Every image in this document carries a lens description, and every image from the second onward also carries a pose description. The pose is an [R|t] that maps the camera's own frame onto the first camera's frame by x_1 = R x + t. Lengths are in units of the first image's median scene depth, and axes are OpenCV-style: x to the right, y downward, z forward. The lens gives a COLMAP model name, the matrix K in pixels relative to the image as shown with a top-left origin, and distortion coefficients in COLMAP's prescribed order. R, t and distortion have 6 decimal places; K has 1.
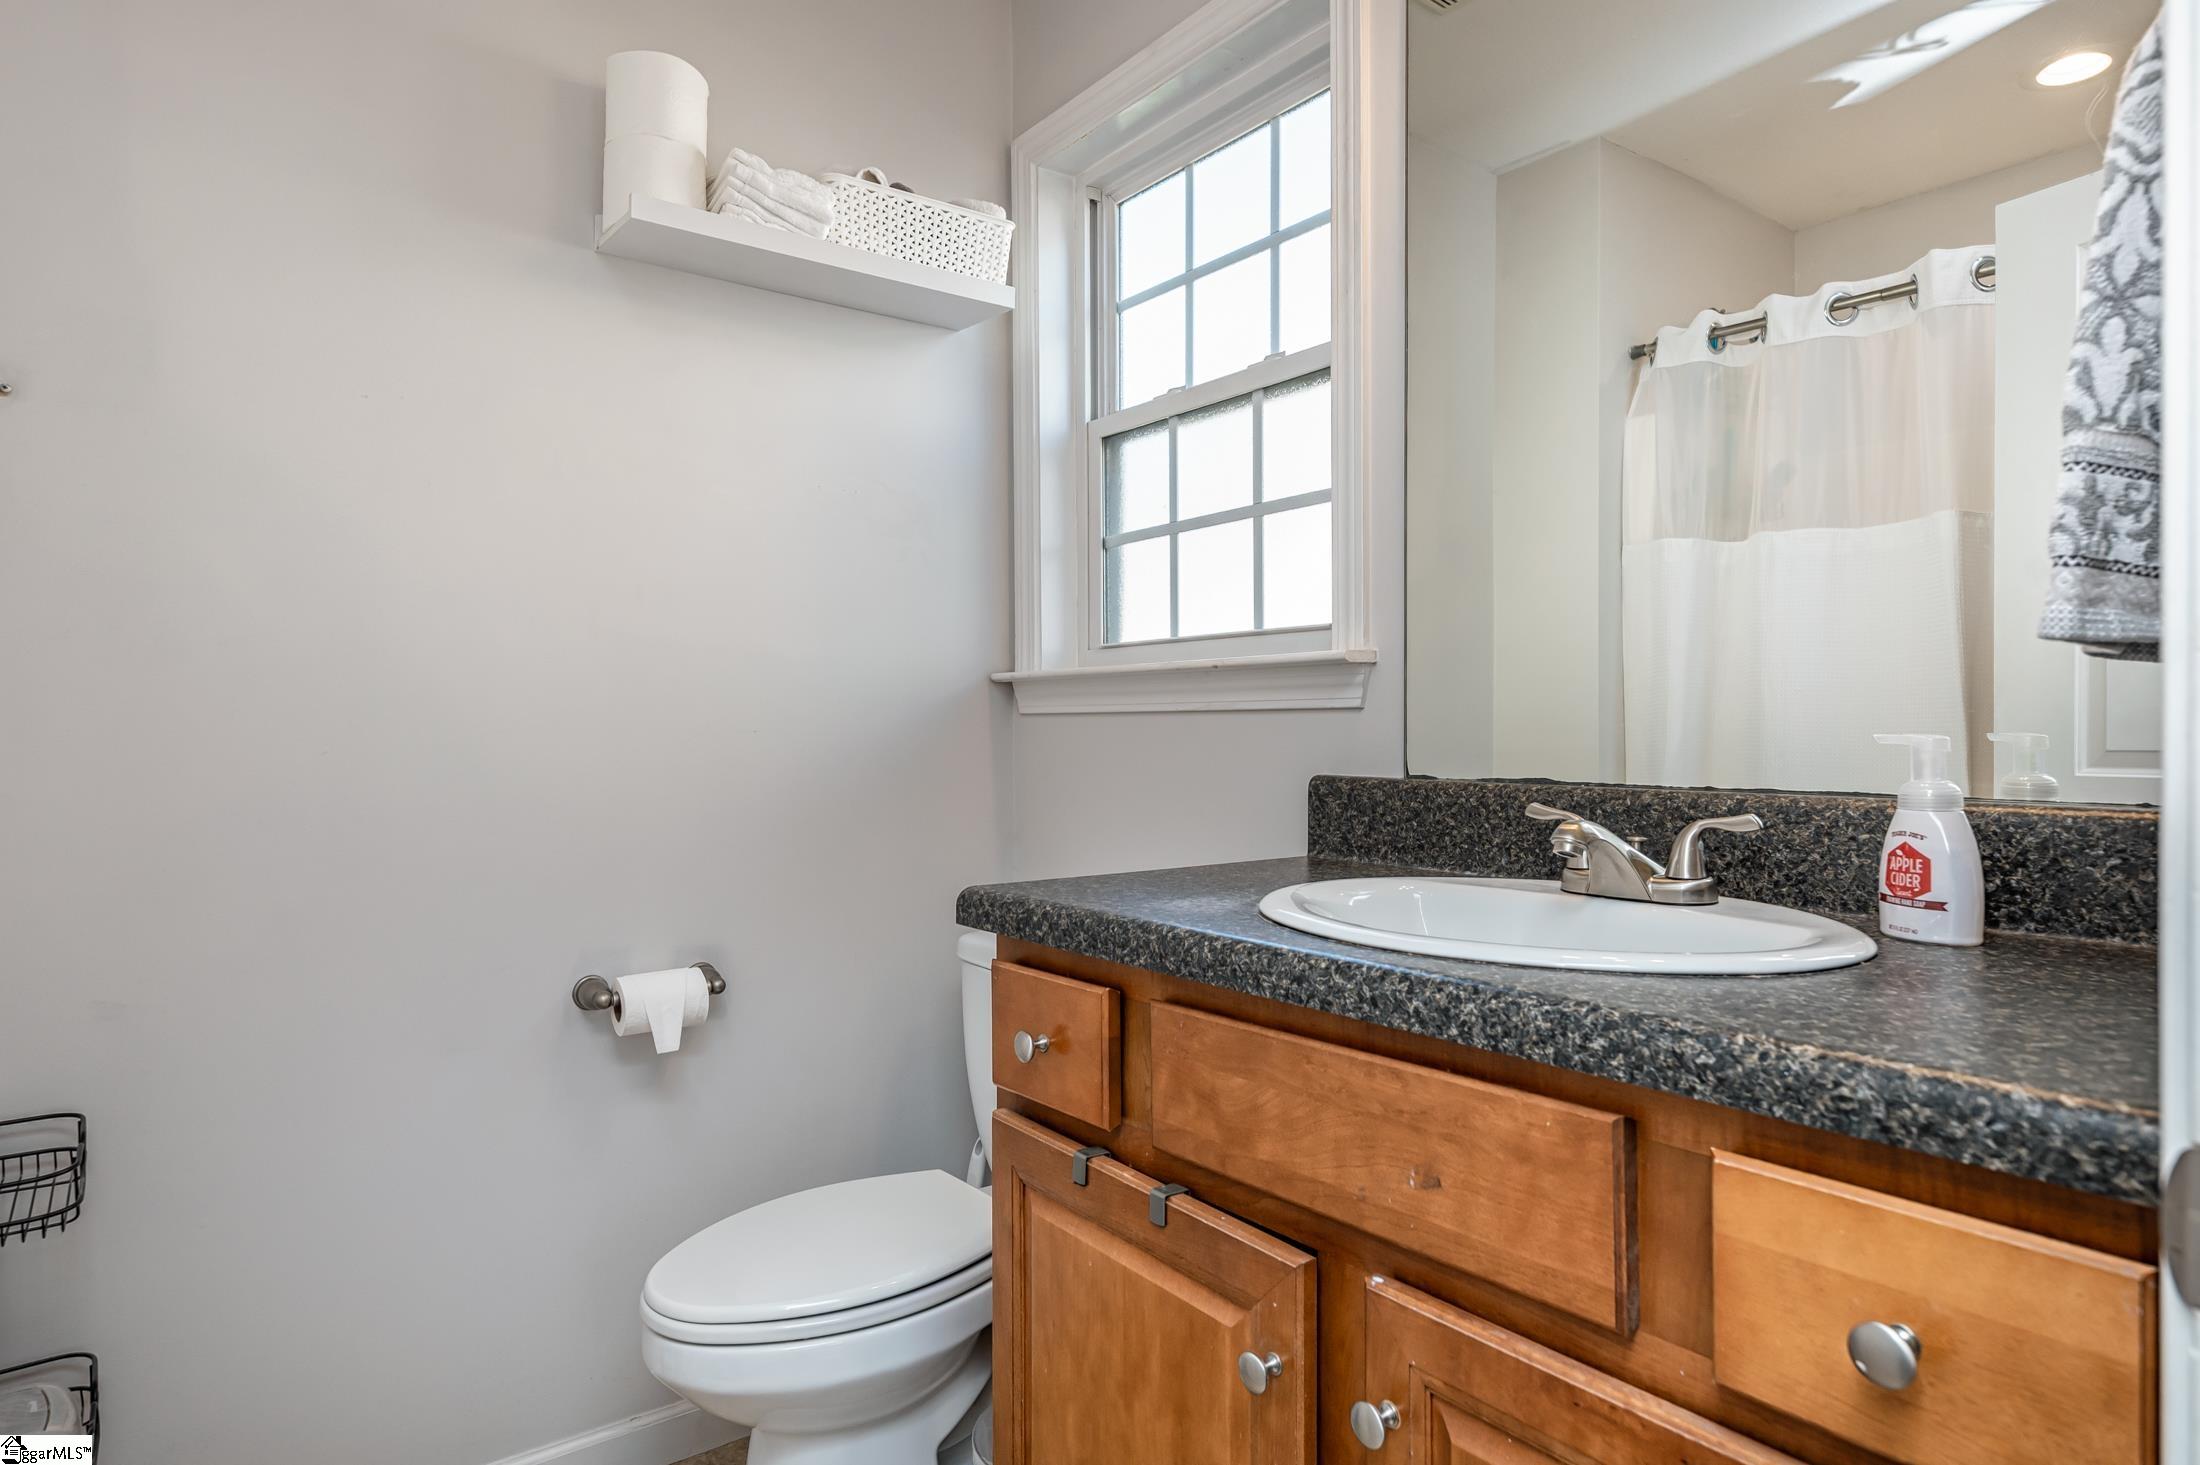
lens RADIAL K [[1258.3, 0, 1100.0], [0, 1258.3, 732.5], [0, 0, 1]] dist [0.023627, -0.000913]
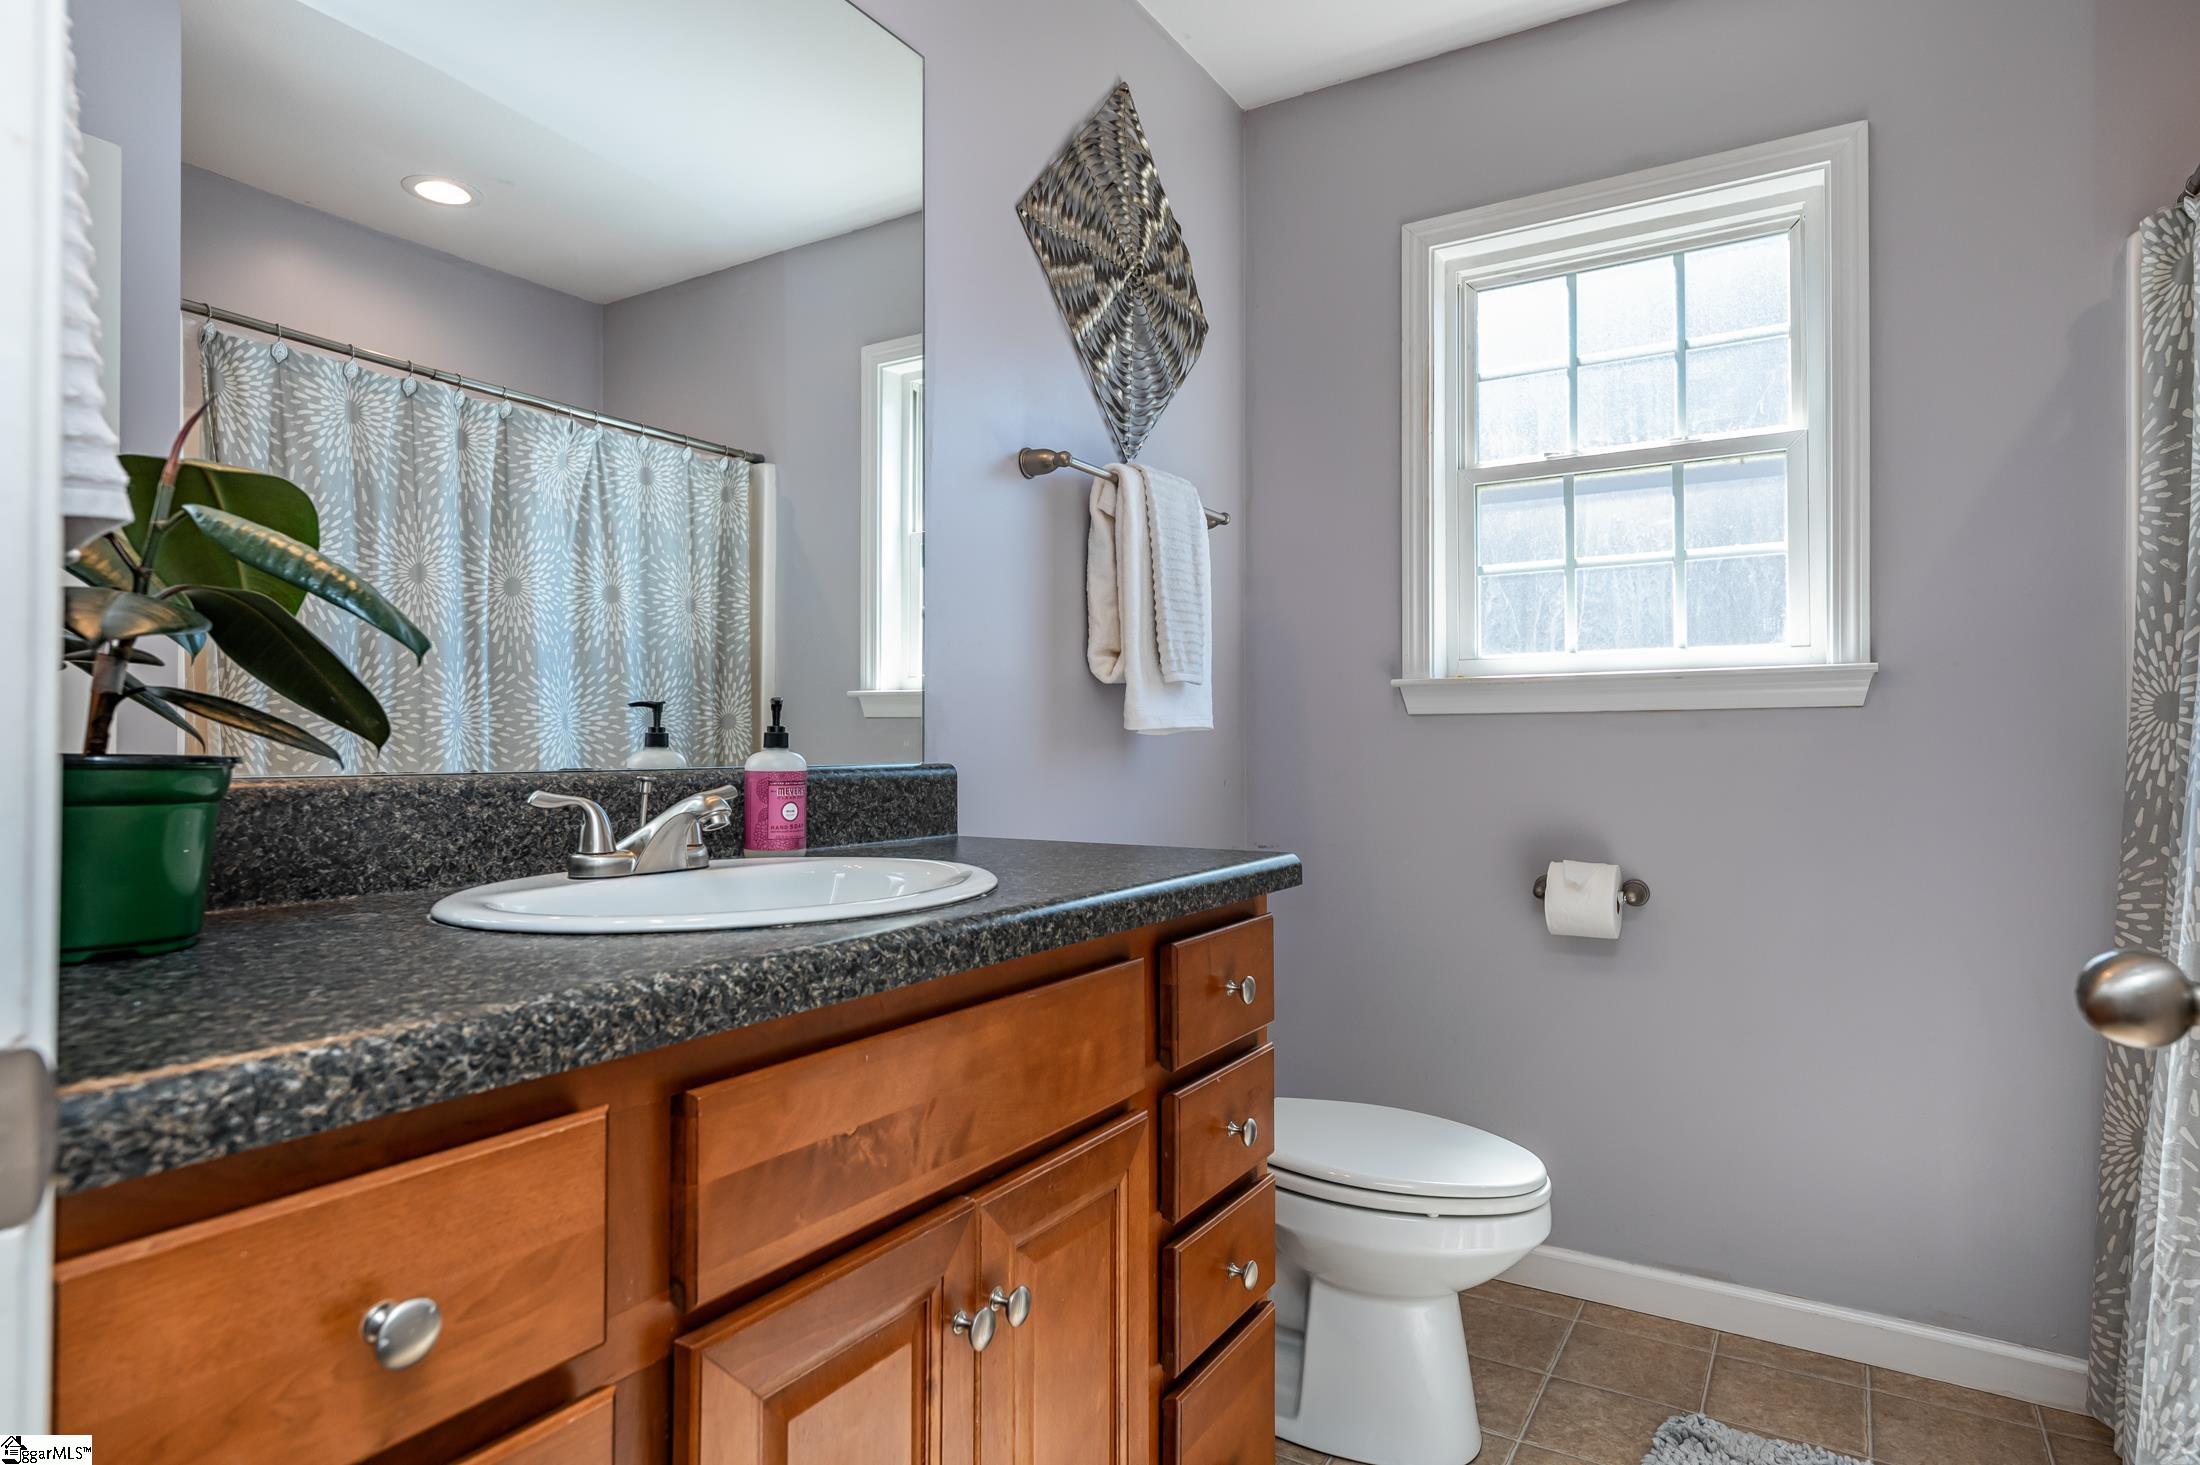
lens RADIAL K [[1258.3, 0, 1100.0], [0, 1258.3, 732.5], [0, 0, 1]] dist [0.023627, -0.000913]
pose [[-0.341250, 0.006487, 0.939950, -0.647476], [0.000847, 0.999978, -0.006594, 0.025036], [-0.939972, -0.001454, -0.341248, 0.970971]]
